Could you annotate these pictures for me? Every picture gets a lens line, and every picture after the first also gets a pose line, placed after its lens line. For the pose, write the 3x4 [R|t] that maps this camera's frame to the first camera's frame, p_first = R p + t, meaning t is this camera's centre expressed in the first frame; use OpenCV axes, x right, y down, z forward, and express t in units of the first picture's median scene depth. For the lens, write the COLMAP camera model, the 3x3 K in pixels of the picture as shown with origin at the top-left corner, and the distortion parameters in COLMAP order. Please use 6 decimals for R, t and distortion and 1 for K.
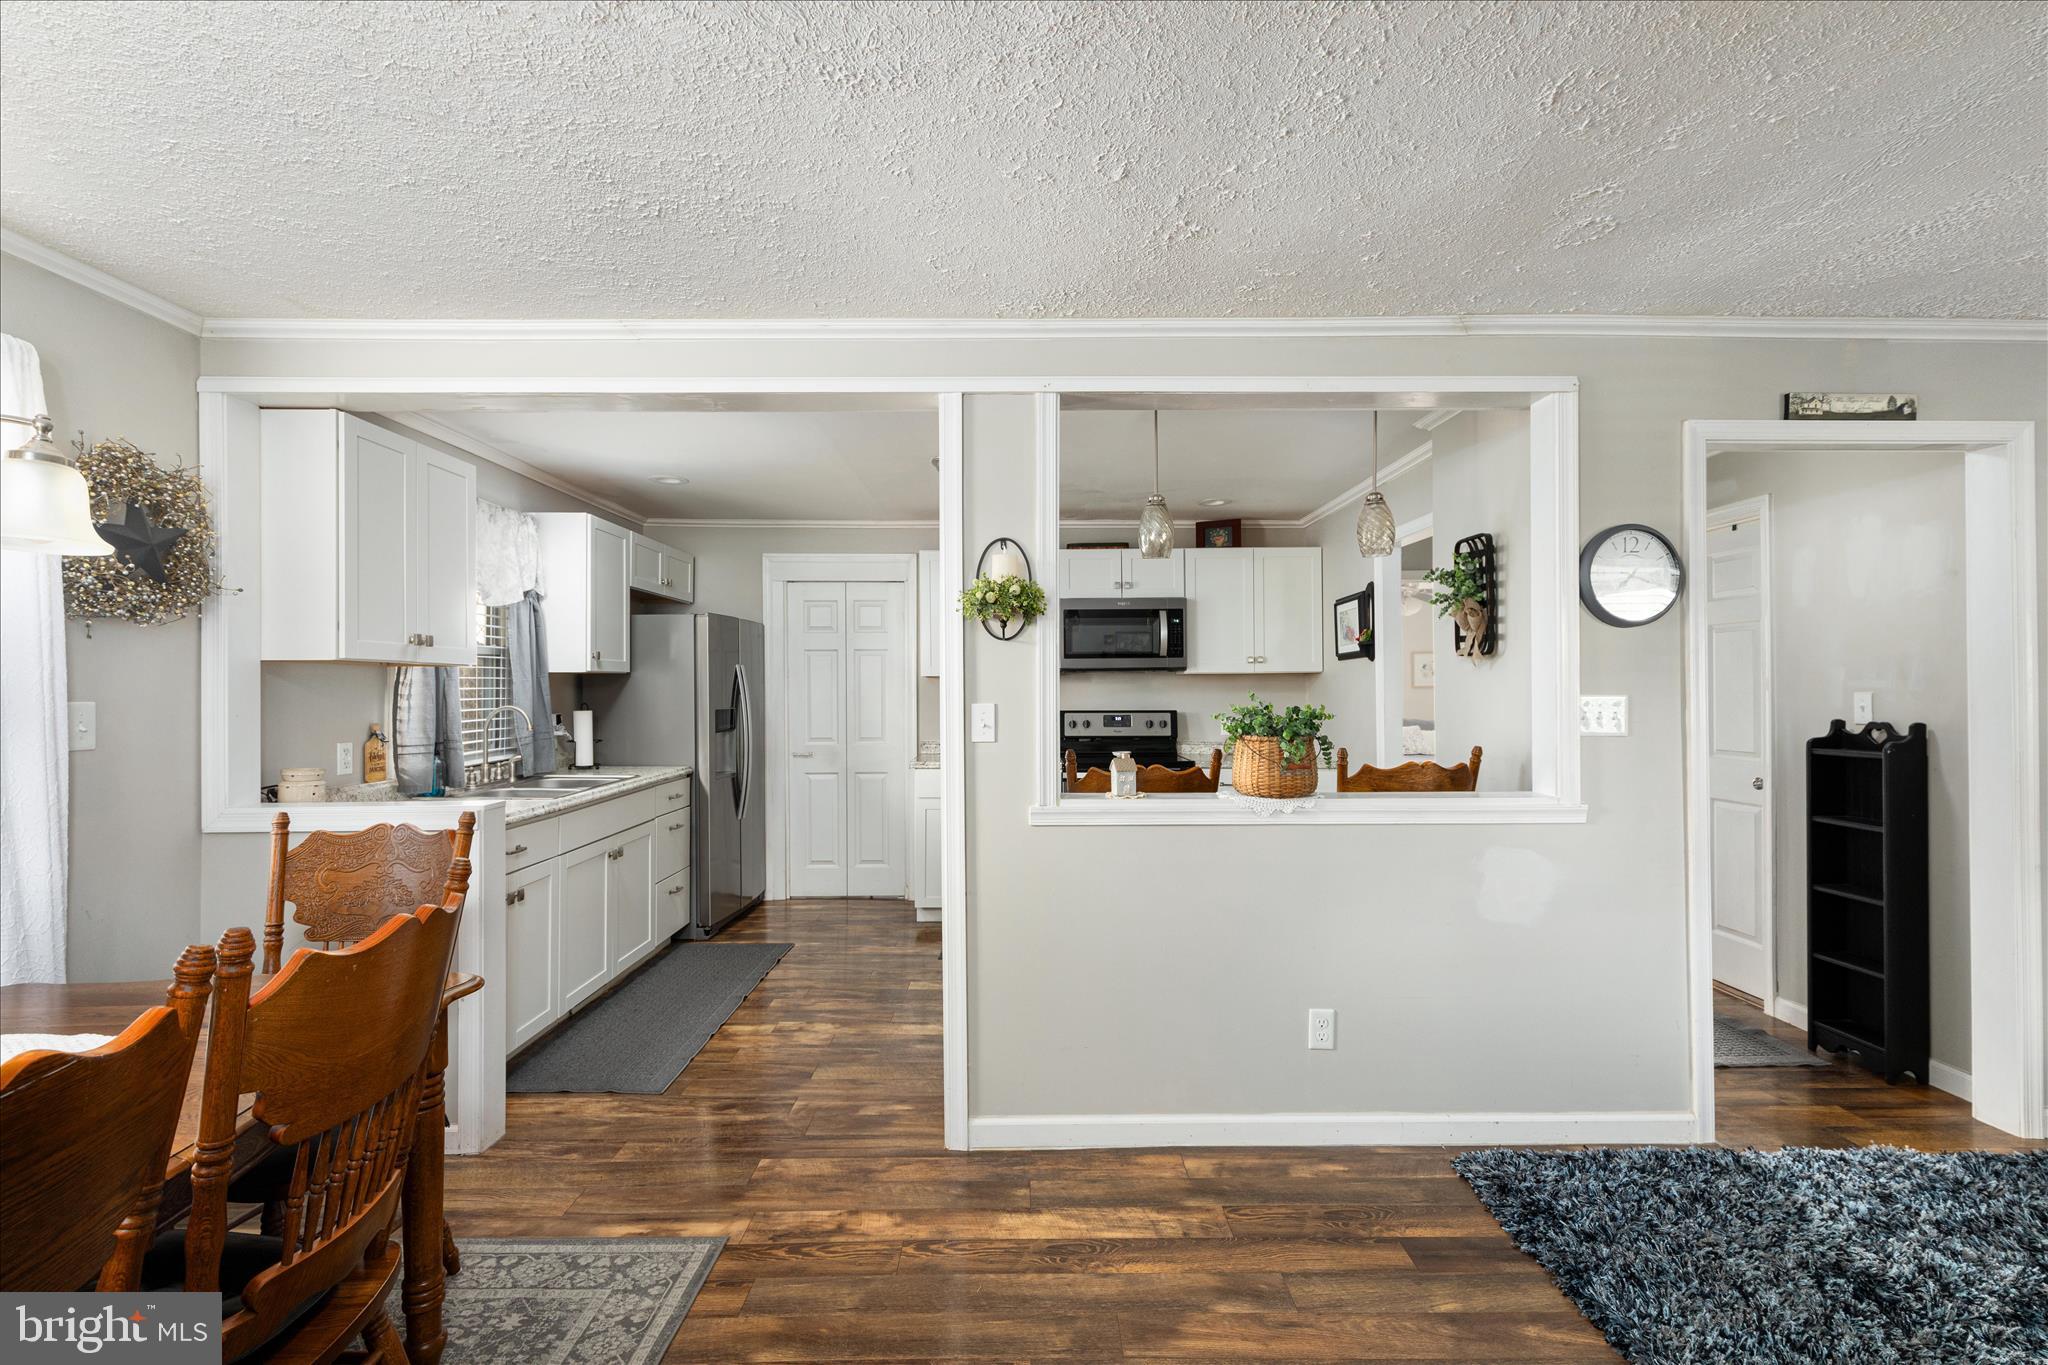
lens RADIAL K [[917.1, 0, 1031.0], [0, 917.1, 683.0], [0, 0, 1]] dist [0.002494, 0.000125]
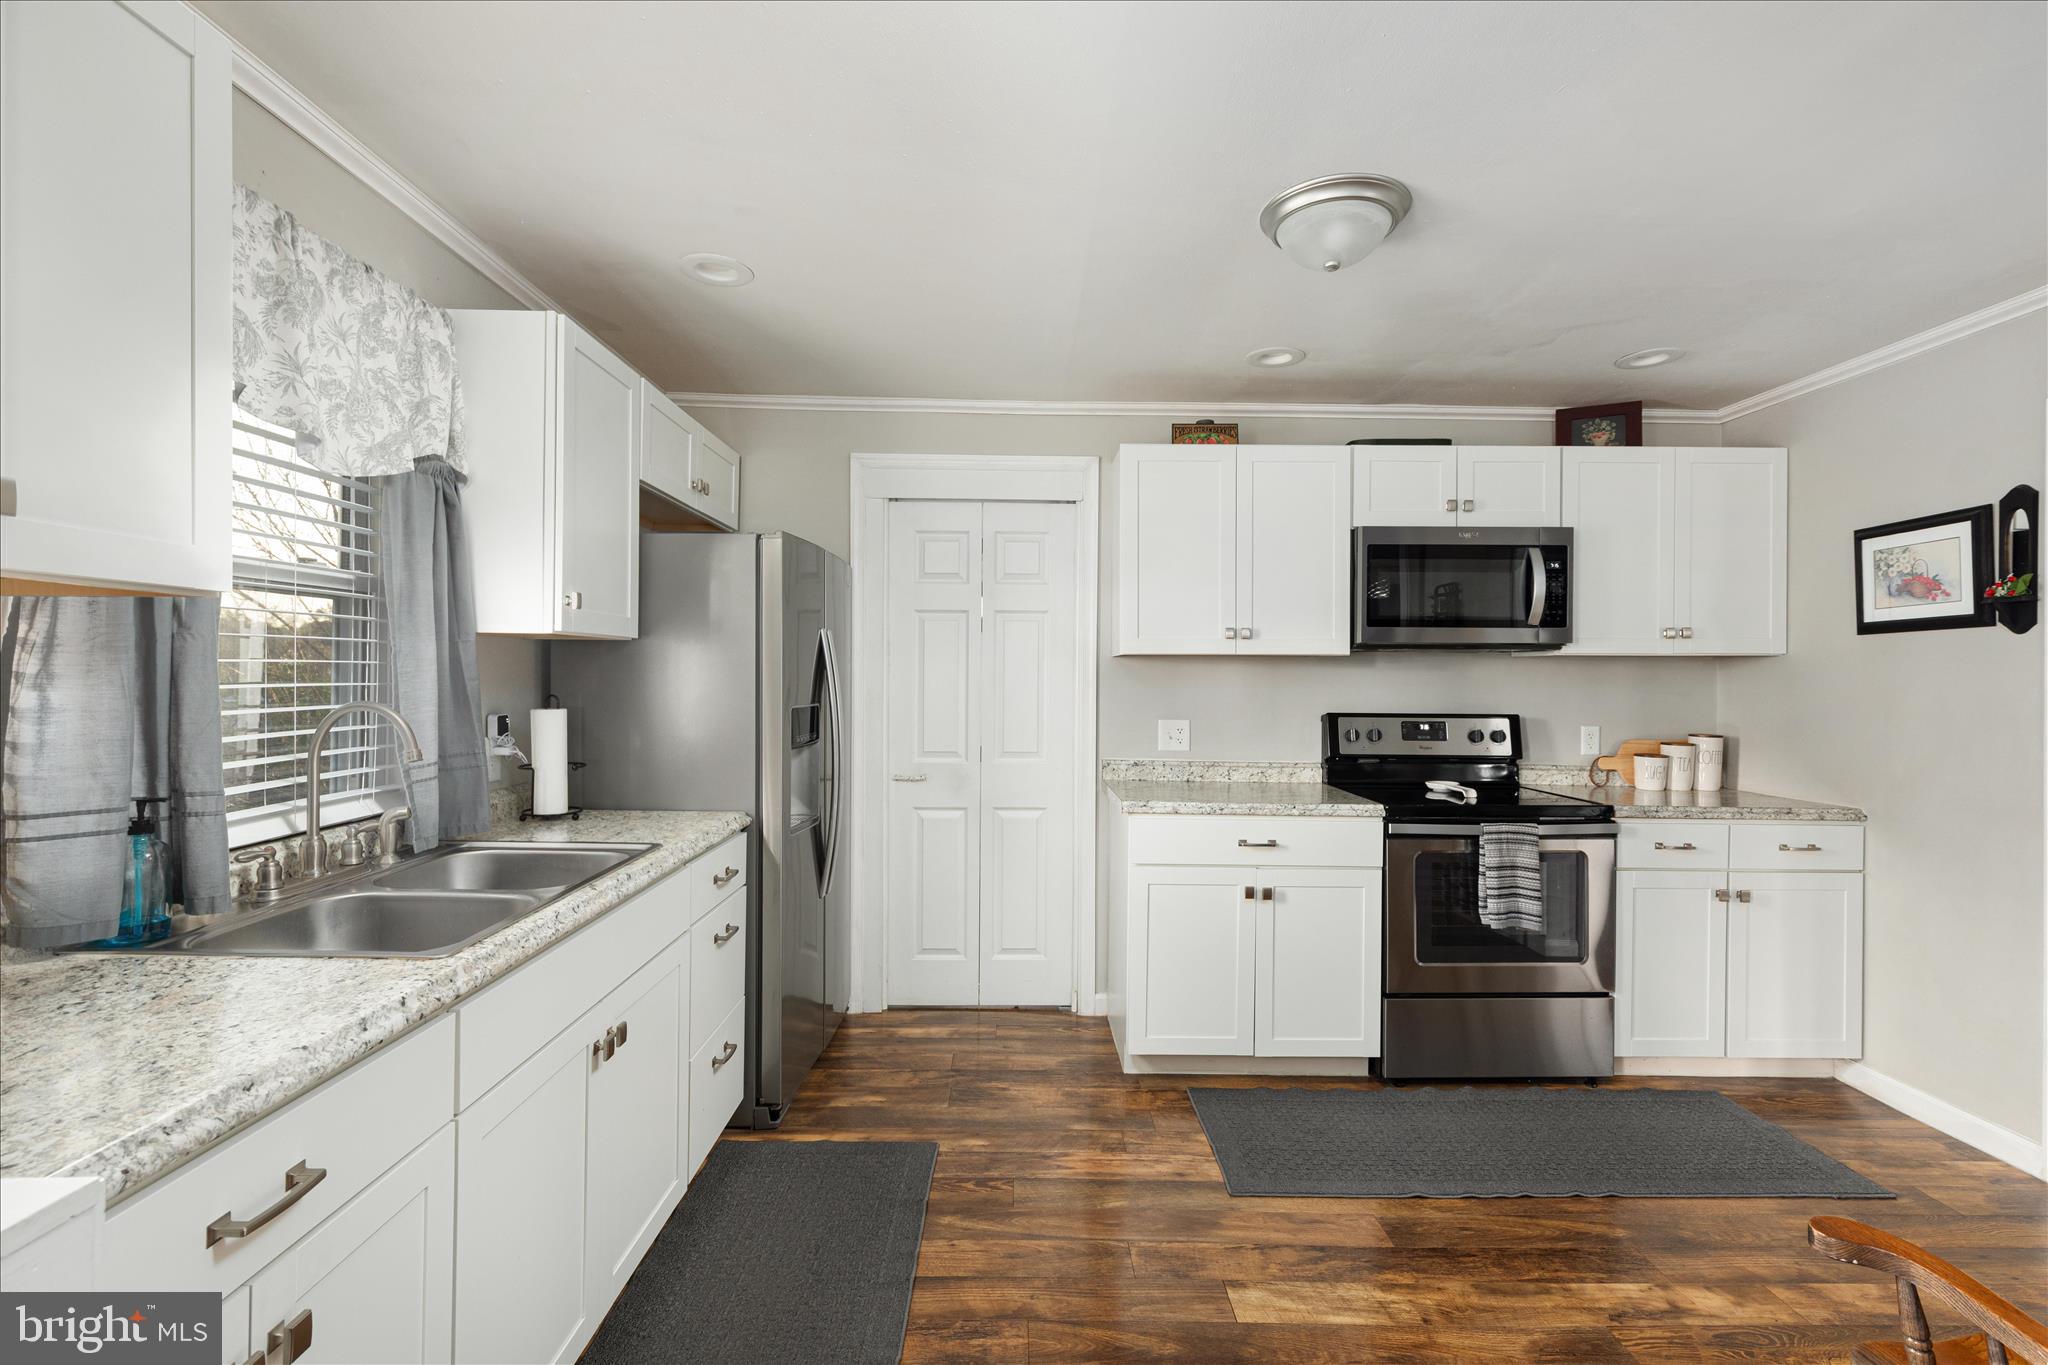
lens RADIAL K [[924.7, 0, 1024.0], [0, 924.7, 682.5], [0, 0, 1]] dist [-0.001909, -0.000612]
pose [[0.999911, 0.012742, -0.004076, -0.235145], [-0.012688, 0.999836, 0.012936, 0.005978], [0.004240, -0.012883, 0.999908, 0.517414]]
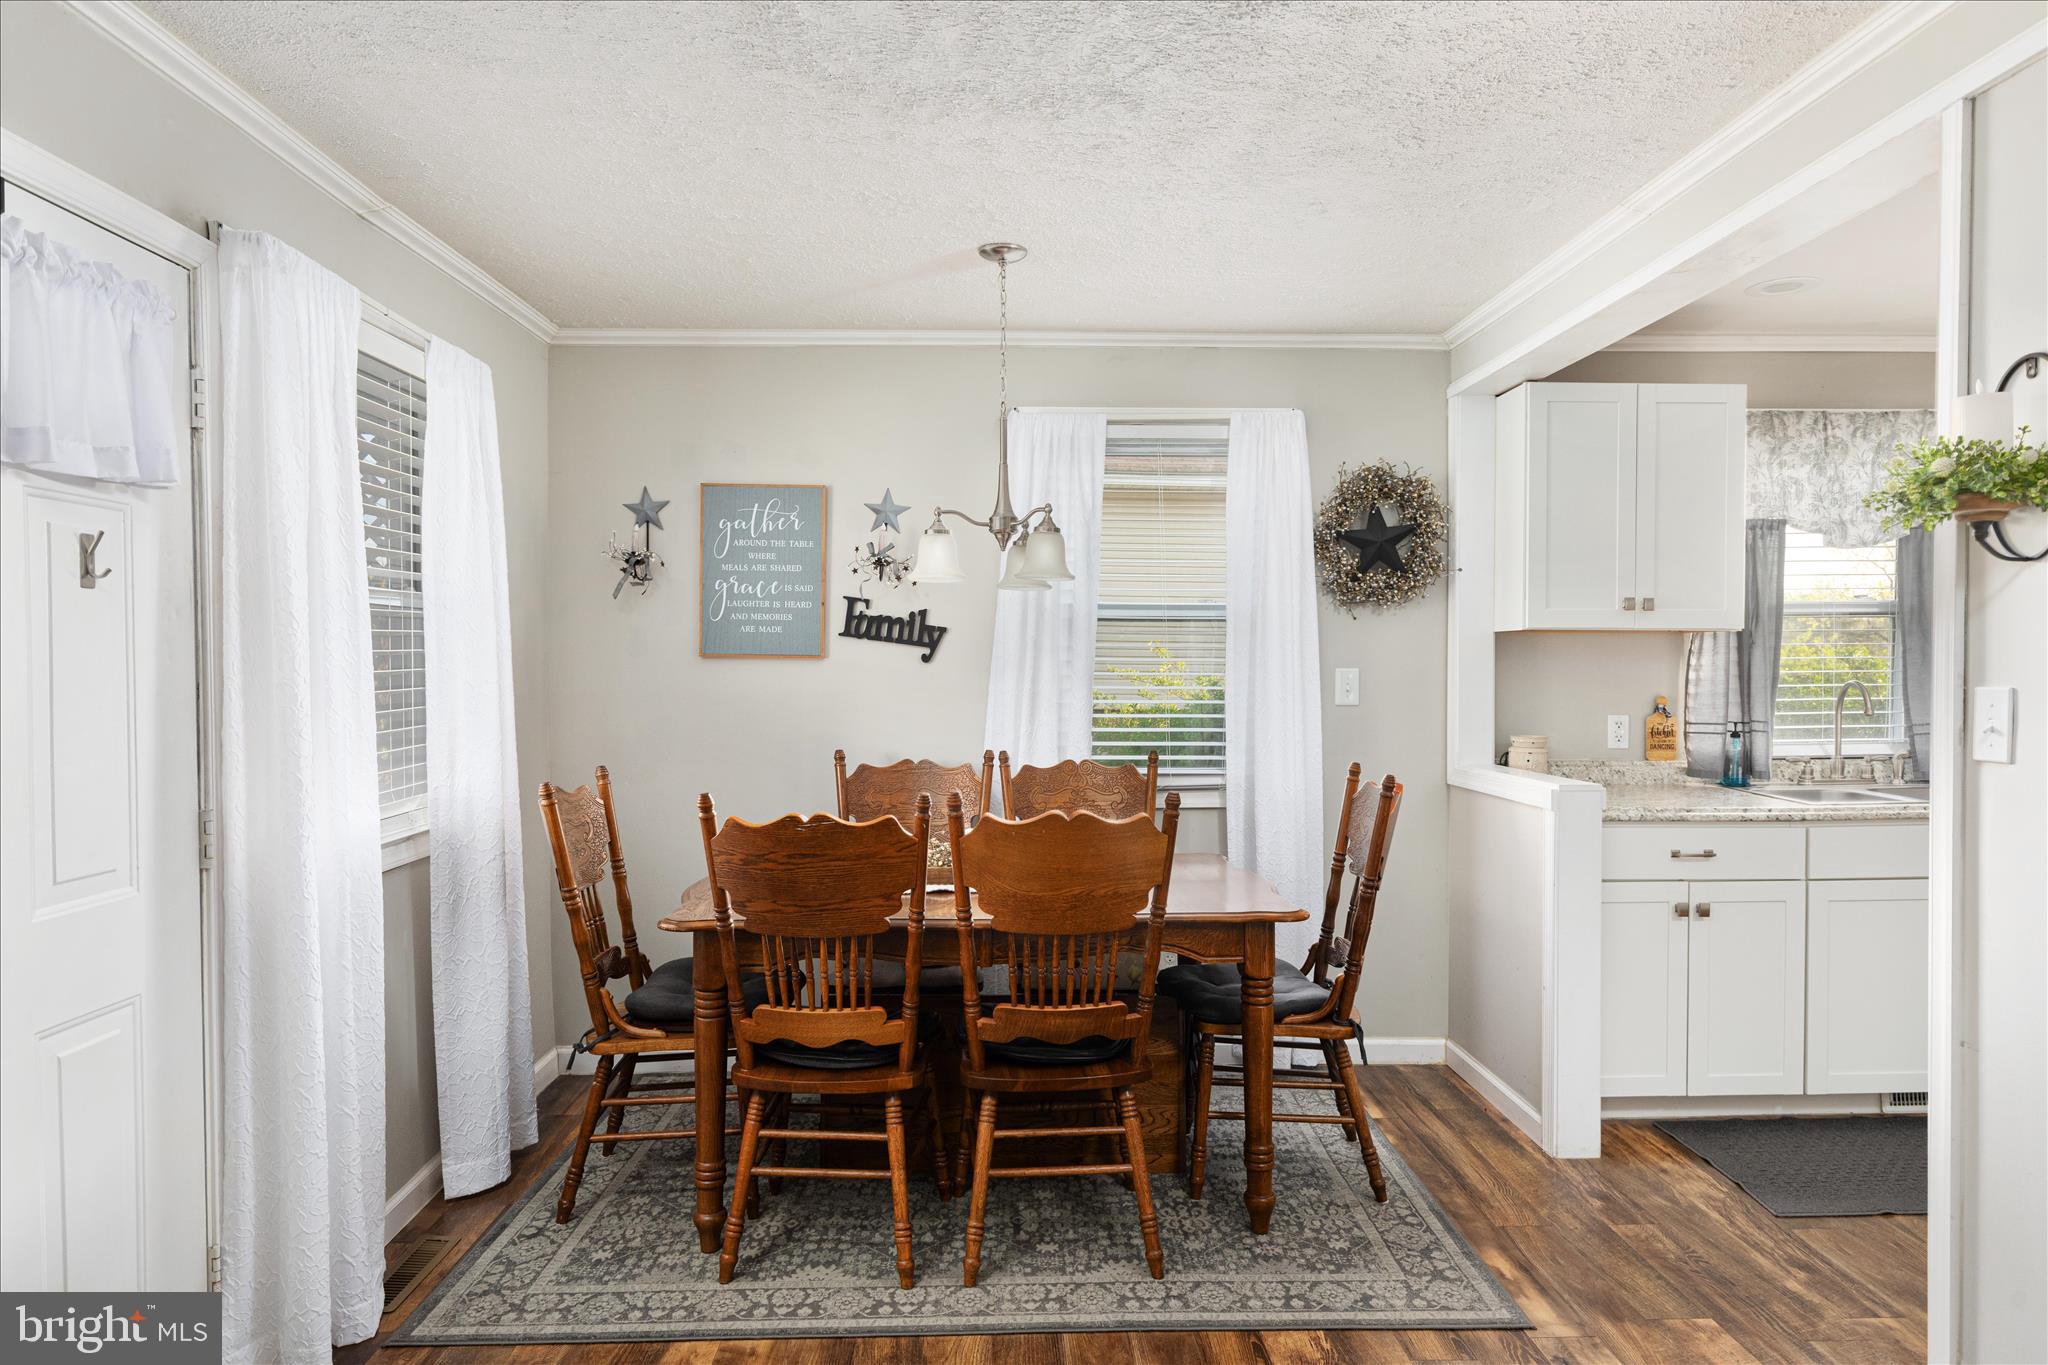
lens RADIAL K [[1224.6, 0, 1024.0], [0, 1224.6, 682.5], [0, 0, 1]] dist [0.000735, 0.000209]
pose [[0.024936, 0.021109, -0.999466, 0.383768], [0.003772, 0.999768, 0.021209, 0.001667], [0.999682, -0.004299, 0.024851, 0.270096]]
